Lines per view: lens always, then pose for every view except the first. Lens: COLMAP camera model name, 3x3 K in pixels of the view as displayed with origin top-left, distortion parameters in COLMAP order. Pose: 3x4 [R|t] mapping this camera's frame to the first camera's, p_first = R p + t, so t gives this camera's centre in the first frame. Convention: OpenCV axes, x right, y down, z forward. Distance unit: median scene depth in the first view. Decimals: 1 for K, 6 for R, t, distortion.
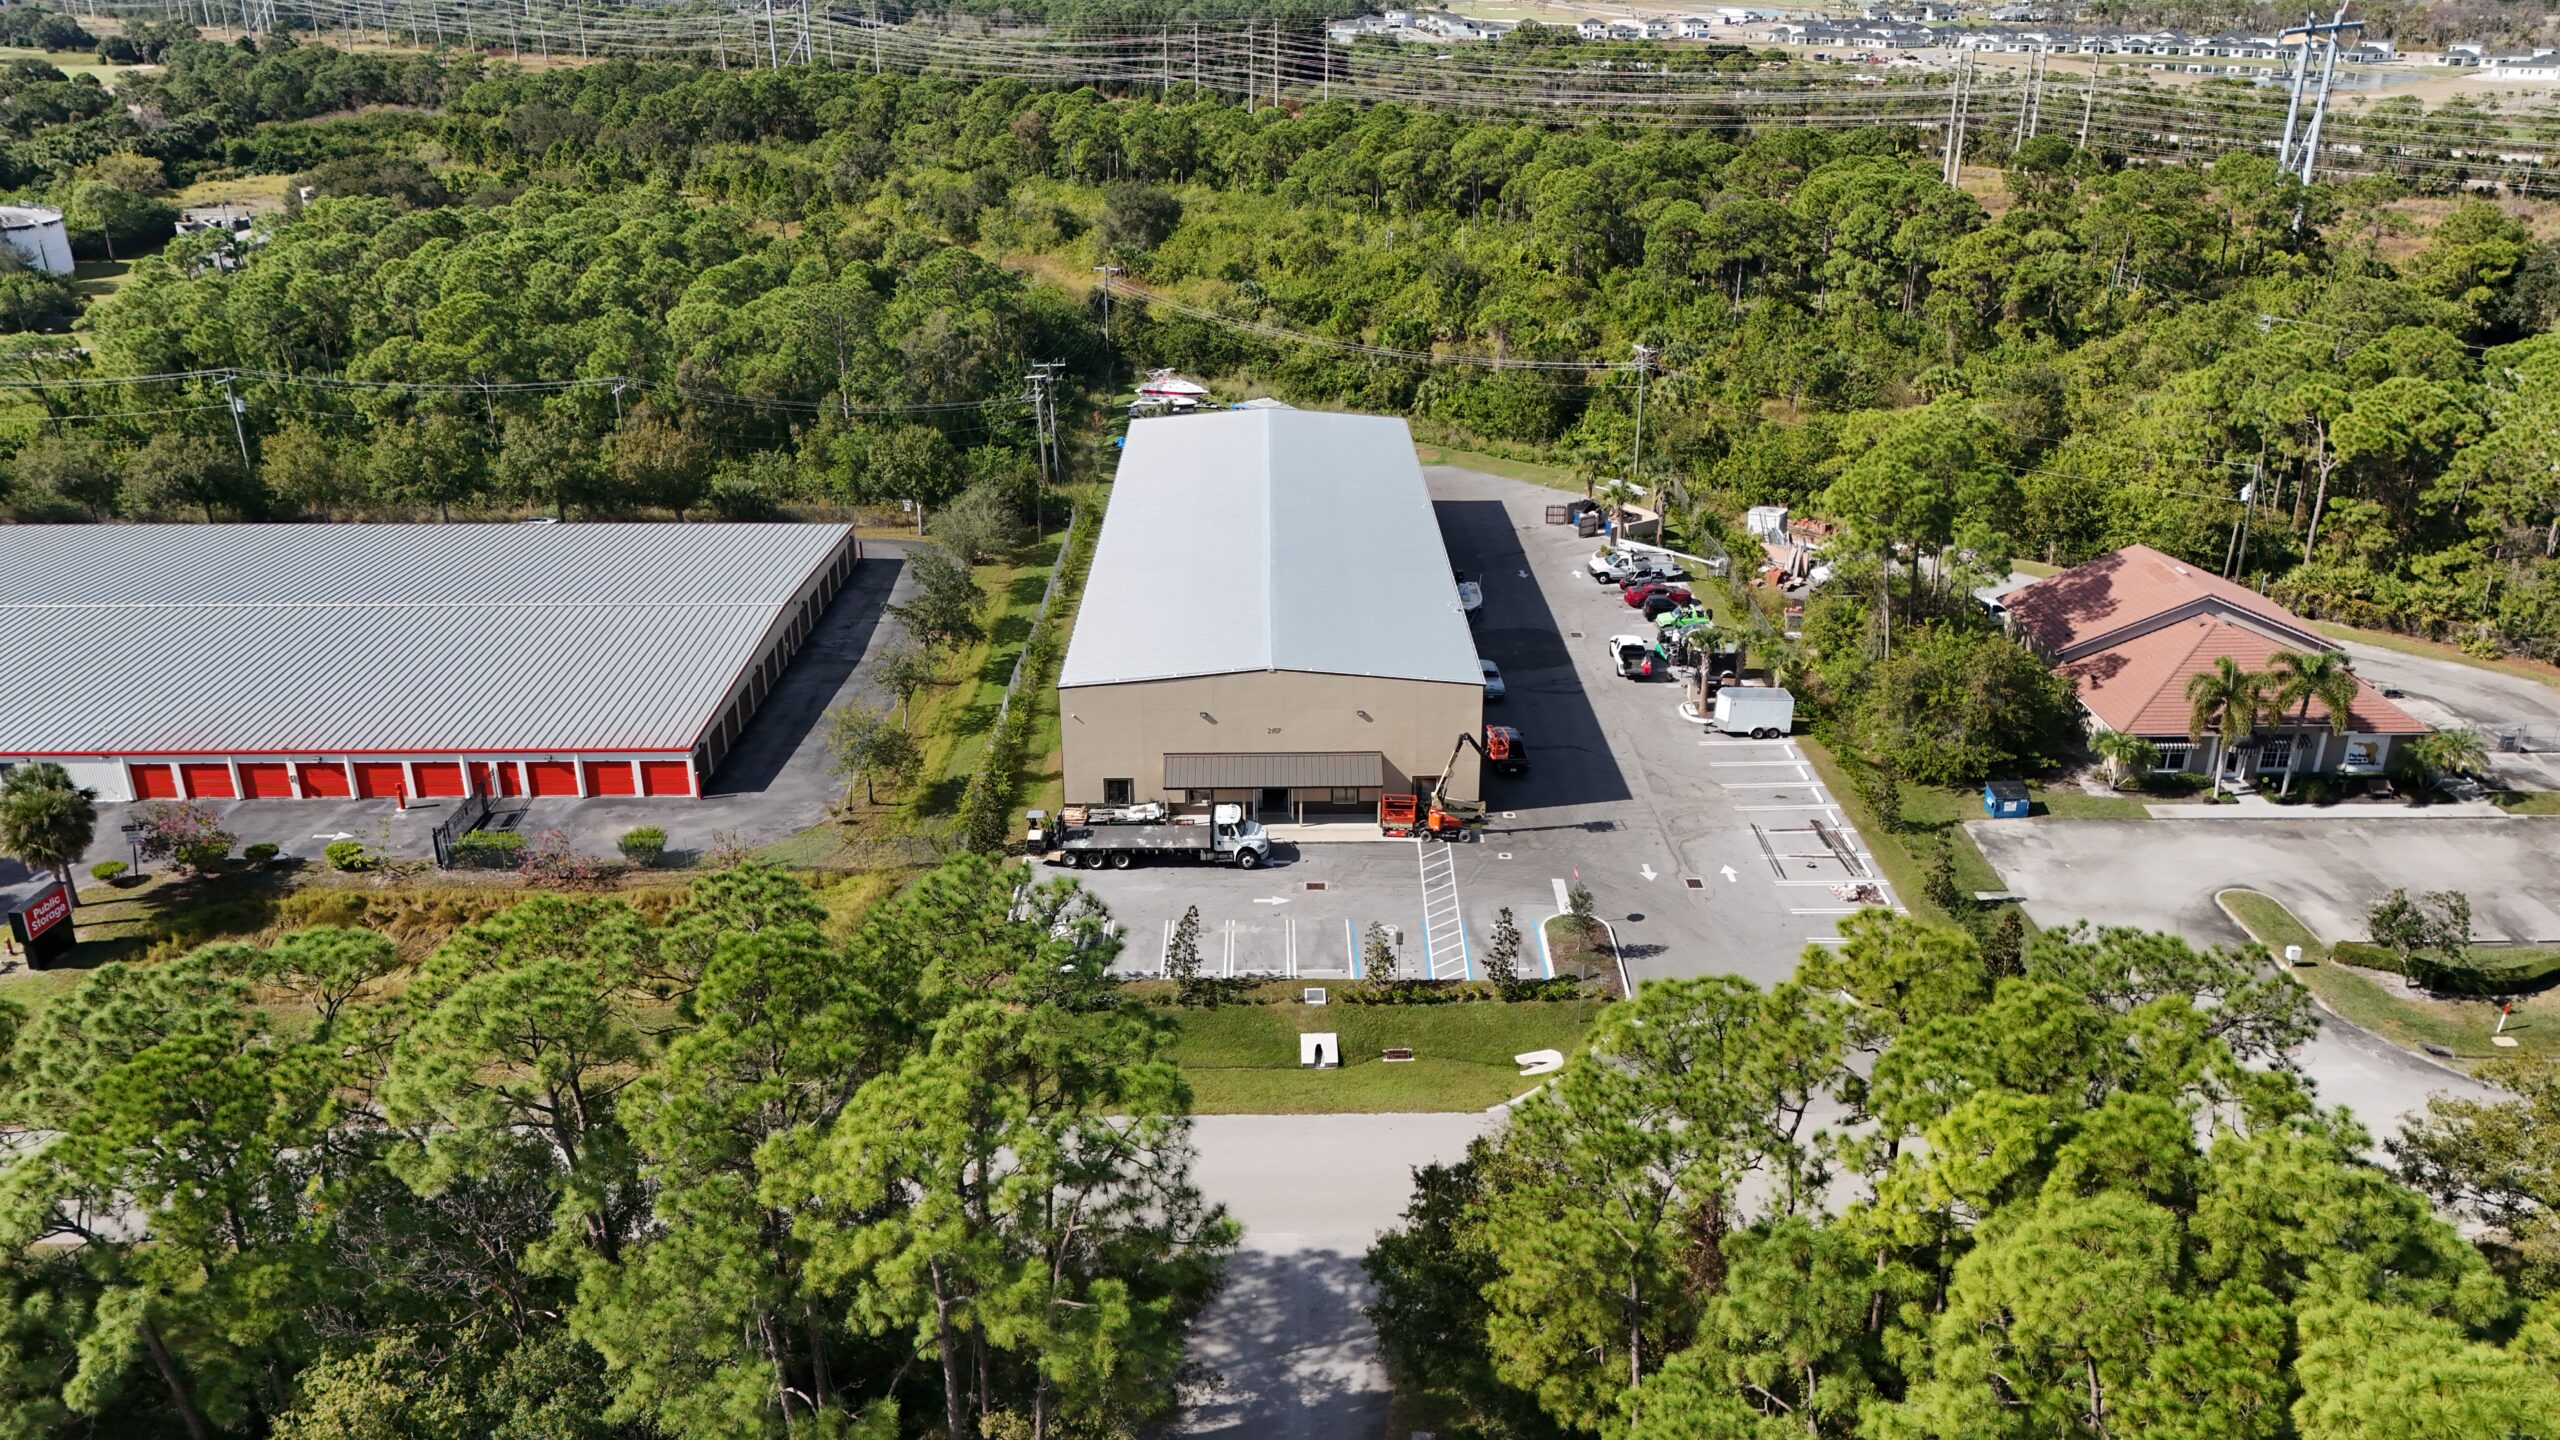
lens RADIAL K [[1888.2, 0, 1280.0], [0, 1888.2, 720.0], [0, 0, 1]] dist [0.086062, -0.097717]
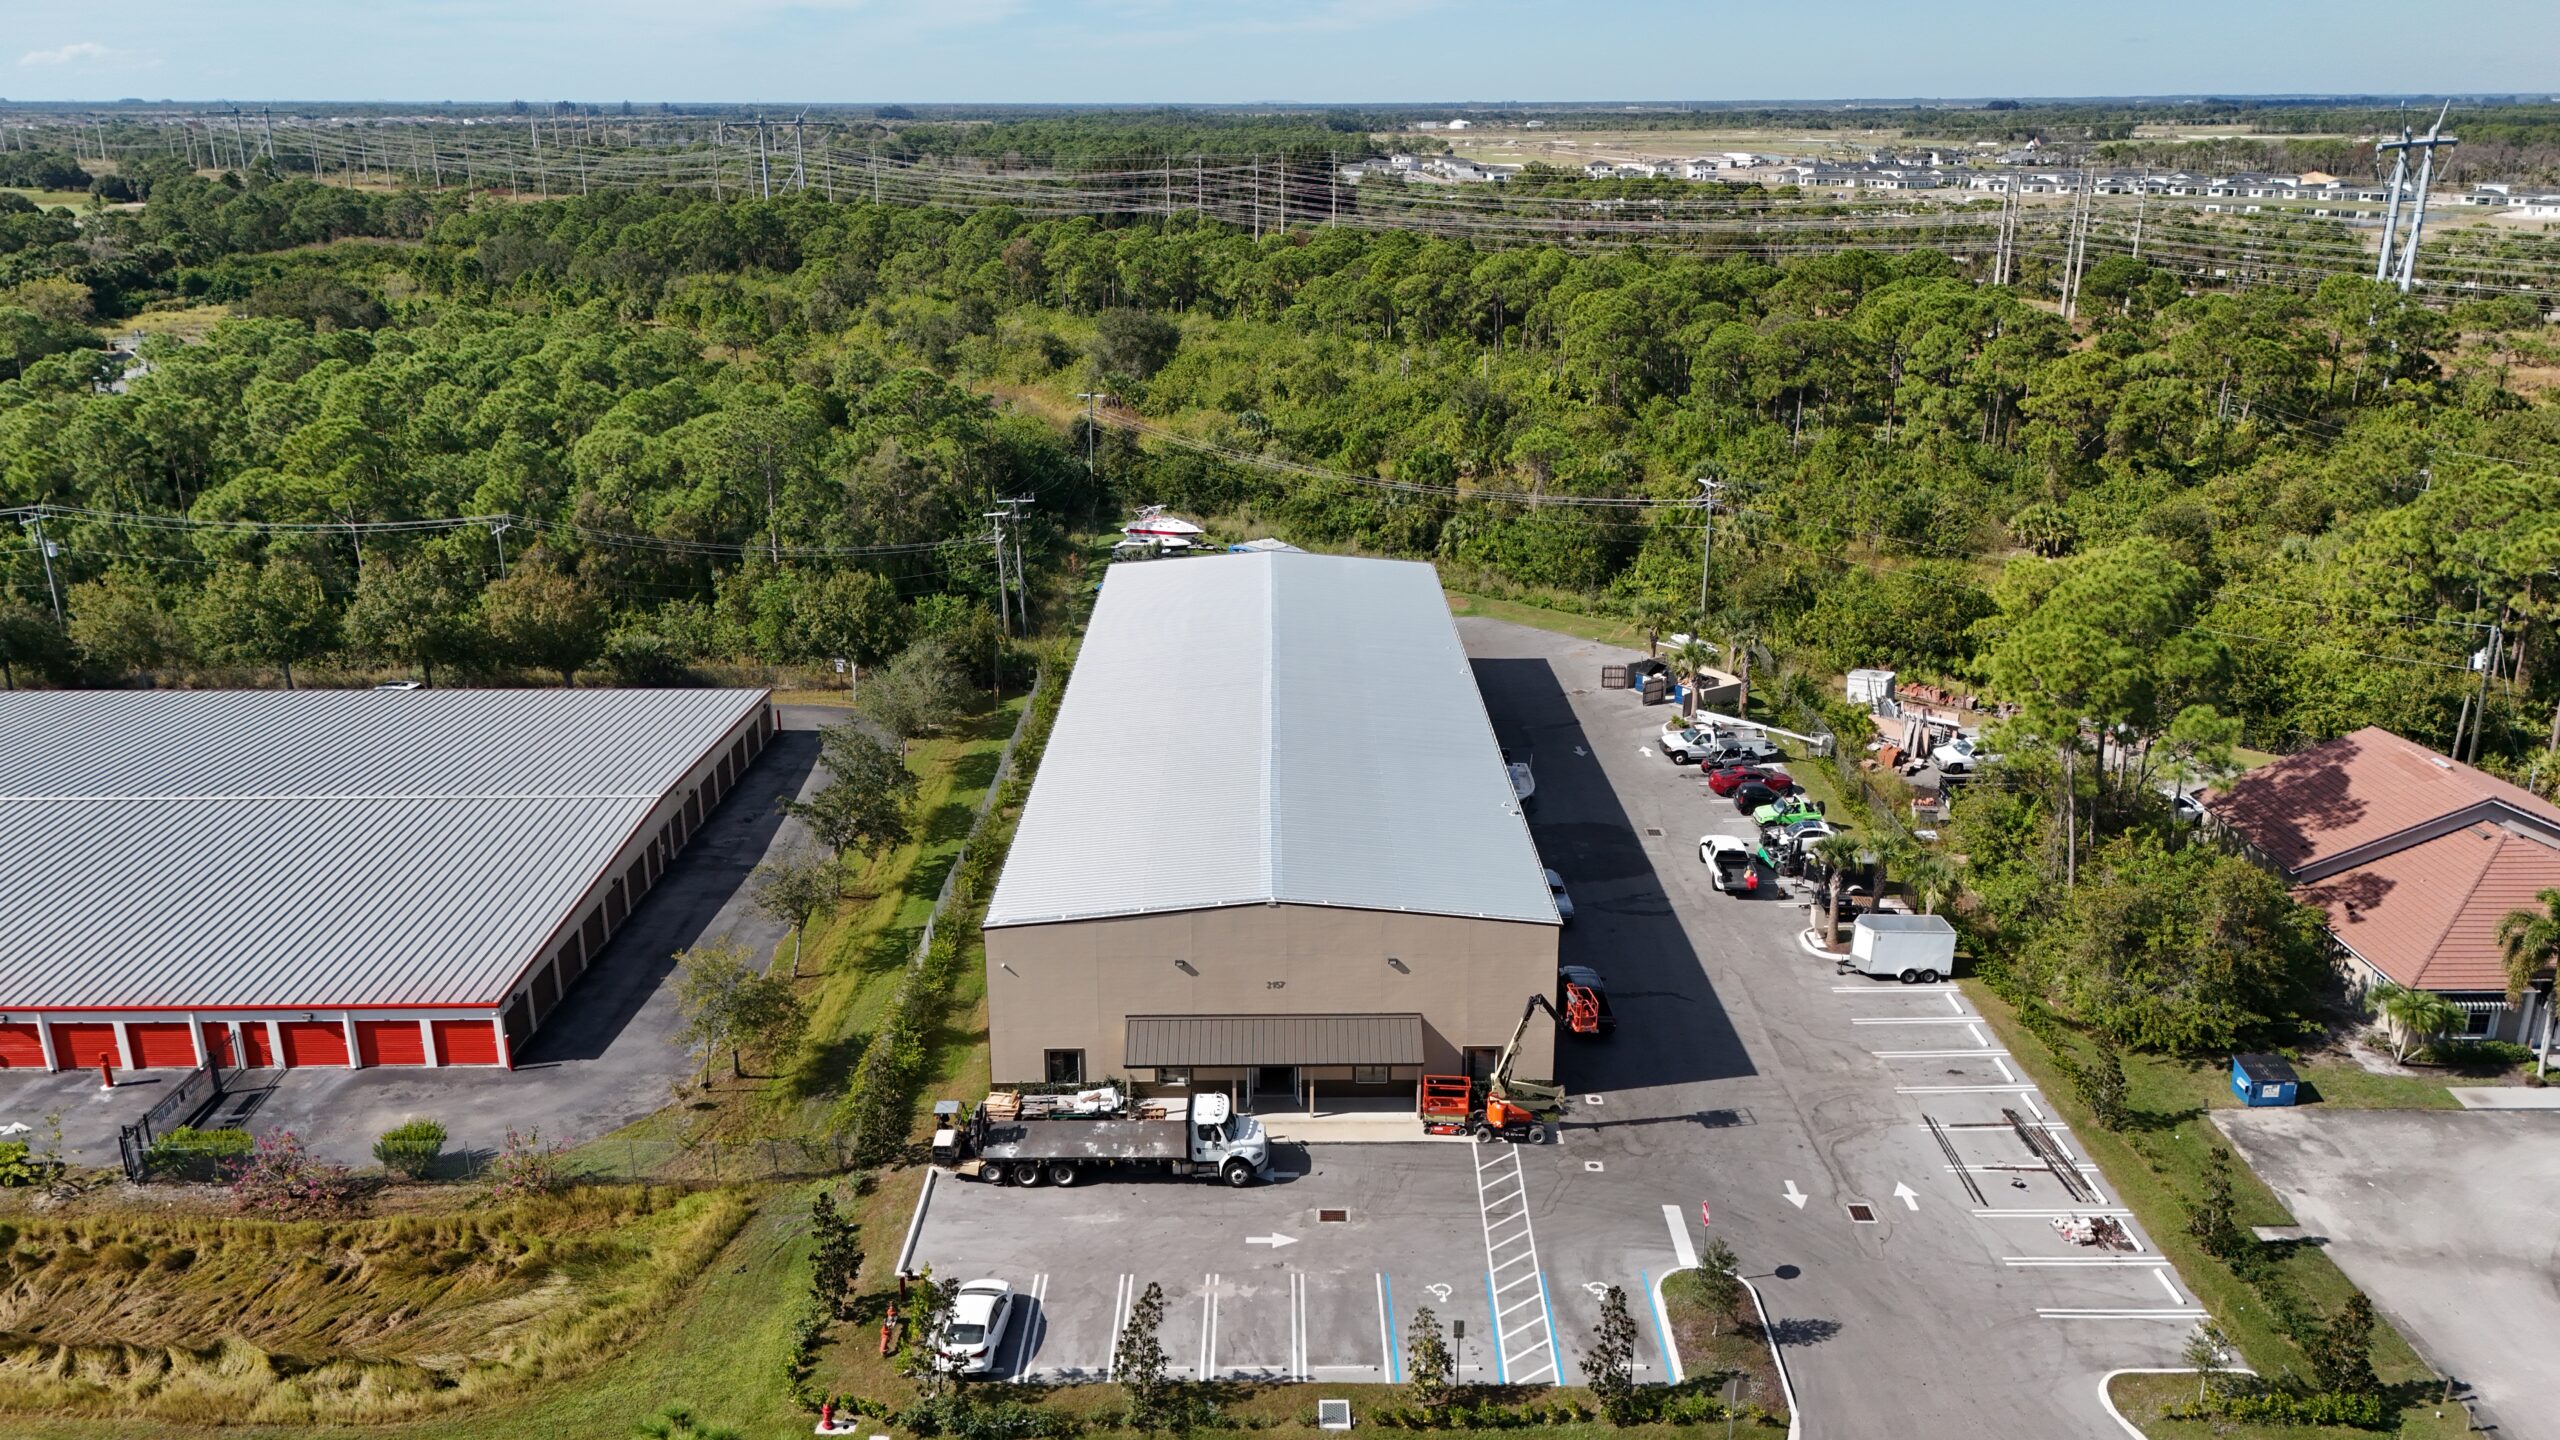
lens RADIAL K [[1888.2, 0, 1280.0], [0, 1888.2, 720.0], [0, 0, 1]] dist [0.086062, -0.097717]
pose [[0.999995, 0.001586, -0.002873, 0.000356], [-0.001786, 0.997465, -0.071137, -0.032774], [0.002753, 0.071142, 0.997462, 0.181702]]
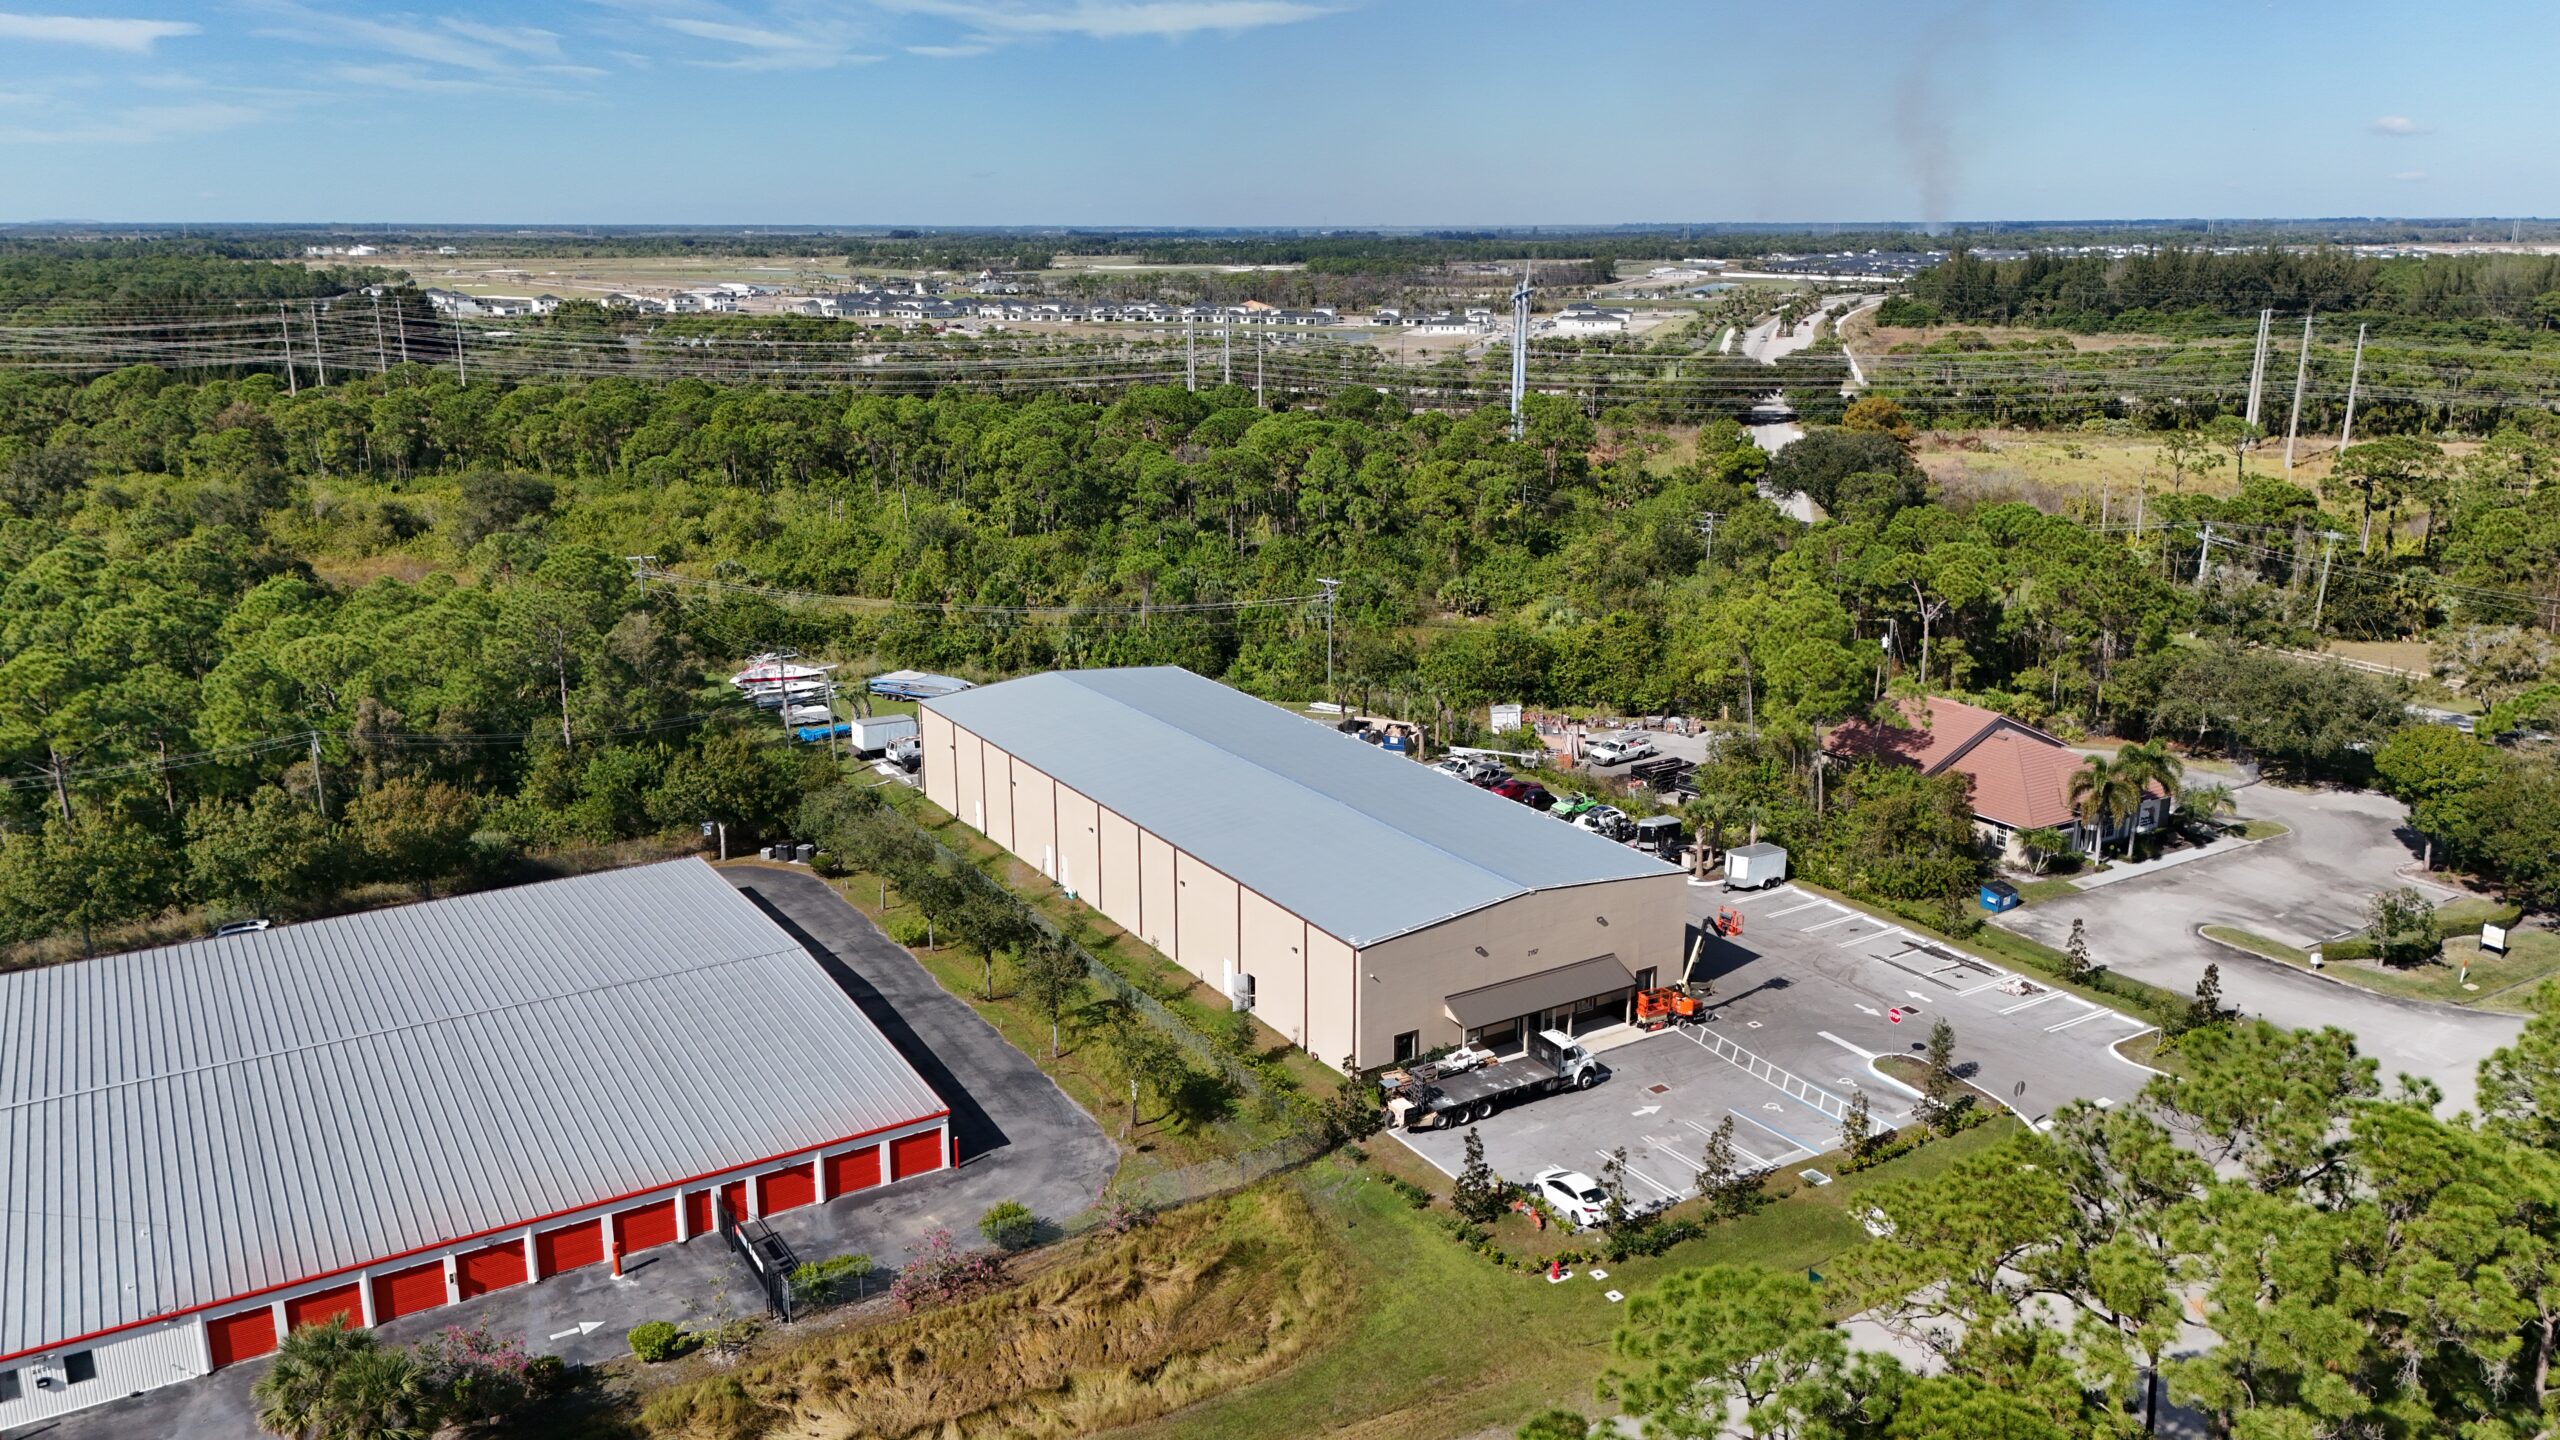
lens RADIAL K [[1888.2, 0, 1280.0], [0, 1888.2, 720.0], [0, 0, 1]] dist [0.086062, -0.097717]
pose [[0.854174, -0.131531, 0.503077, -0.445101], [0.196032, 0.977549, -0.077261, -0.046927], [-0.481620, 0.164614, 0.860781, 0.118780]]
